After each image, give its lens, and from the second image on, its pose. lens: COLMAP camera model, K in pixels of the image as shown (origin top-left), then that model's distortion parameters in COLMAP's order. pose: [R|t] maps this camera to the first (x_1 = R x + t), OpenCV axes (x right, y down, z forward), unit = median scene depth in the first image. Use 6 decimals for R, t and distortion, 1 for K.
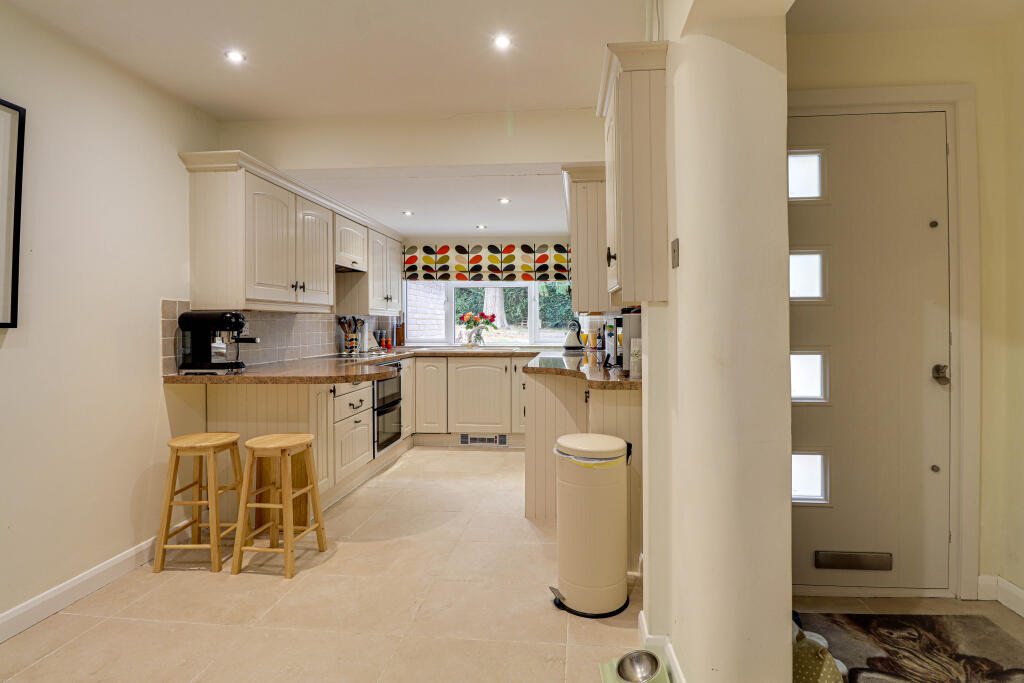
lens RADIAL K [[482.9, 0, 516.2], [0, 482.9, 332.6], [0, 0, 1]] dist [0.003423, 0.000169]
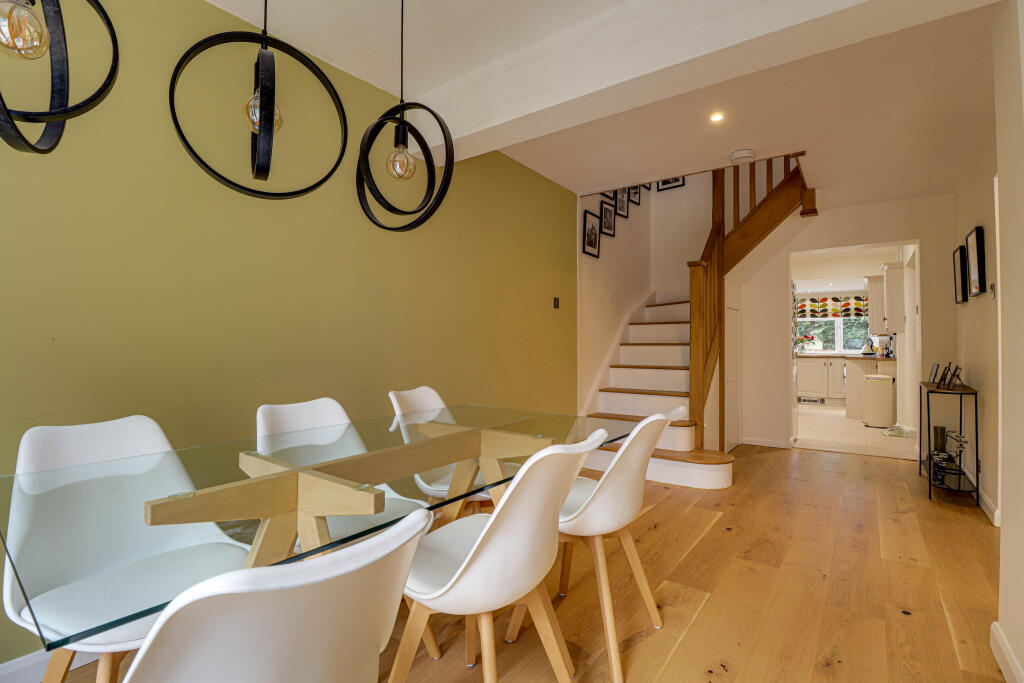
lens RADIAL K [[482.9, 0, 507.2], [0, 482.9, 345.1], [0, 0, 1]] dist [0.003423, 0.000169]
pose [[0.873353, 0.004071, -0.487070, -0.169691], [-0.014609, 0.999734, -0.017840, 0.046573], [0.486868, 0.022697, 0.873181, -1.178301]]
